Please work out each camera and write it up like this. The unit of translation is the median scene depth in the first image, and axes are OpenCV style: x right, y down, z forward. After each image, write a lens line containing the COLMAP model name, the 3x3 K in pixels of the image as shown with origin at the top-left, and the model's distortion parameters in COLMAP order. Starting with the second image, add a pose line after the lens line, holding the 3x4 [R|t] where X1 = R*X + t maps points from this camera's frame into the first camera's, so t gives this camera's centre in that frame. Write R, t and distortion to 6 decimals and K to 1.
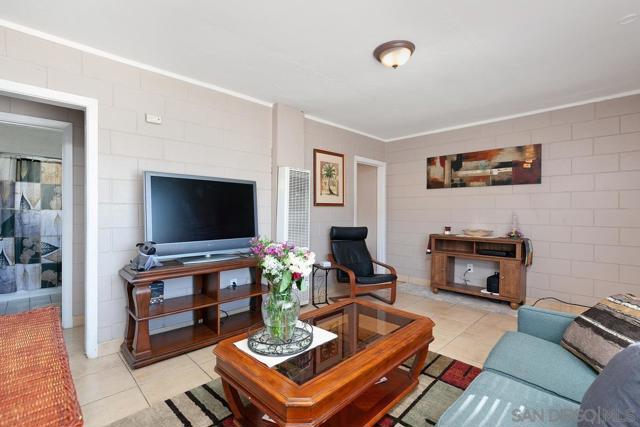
lens RADIAL K [[296.5, 0, 317.5], [0, 296.5, 212.3], [0, 0, 1]] dist [-0.007520, 0.000203]
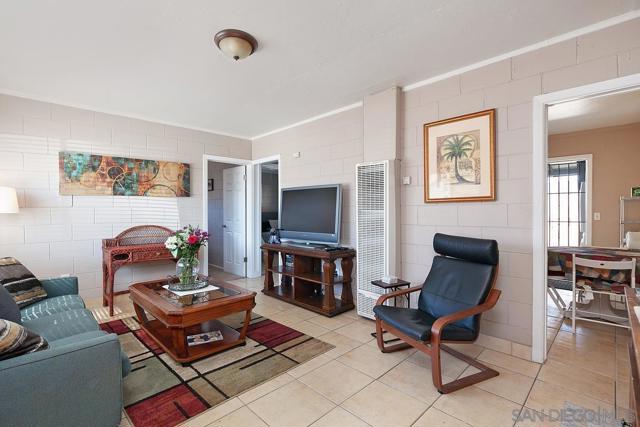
lens RADIAL K [[296.5, 0, 323.1], [0, 296.5, 213.5], [0, 0, 1]] dist [-0.007520, 0.000203]
pose [[0.000487, -0.003047, -0.999995, 0.691004], [-0.007146, 0.999970, -0.003050, 0.007531], [0.999974, 0.007148, 0.000465, 0.731618]]
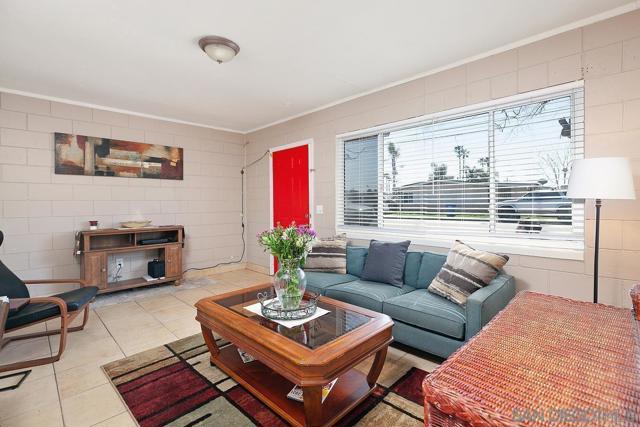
lens RADIAL K [[296.5, 0, 319.8], [0, 296.5, 210.0], [0, 0, 1]] dist [-0.007520, 0.000203]
pose [[-0.016941, -0.022205, 0.999610, -0.442659], [0.017239, 0.999598, 0.022497, 0.009697], [-0.999708, 0.017614, -0.016551, 0.385613]]
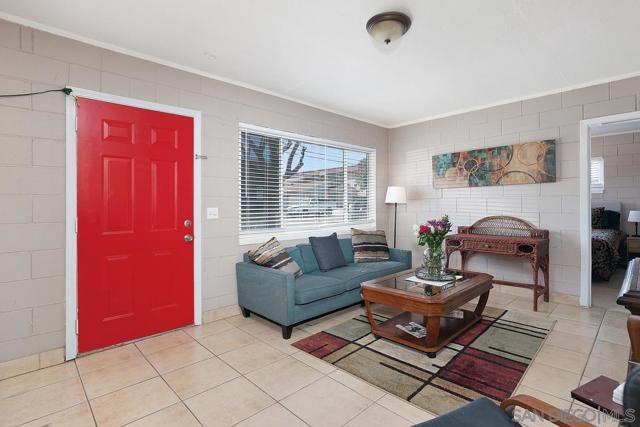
lens RADIAL K [[308.8, 0, 322.9], [0, 308.8, 210.9], [0, 0, 1]] dist [0.000188, 0.000070]
pose [[-0.999973, -0.000696, 0.007363, 0.260014], [-0.000450, 0.999443, 0.033361, -0.000025], [-0.007382, 0.033357, -0.999416, 1.120121]]
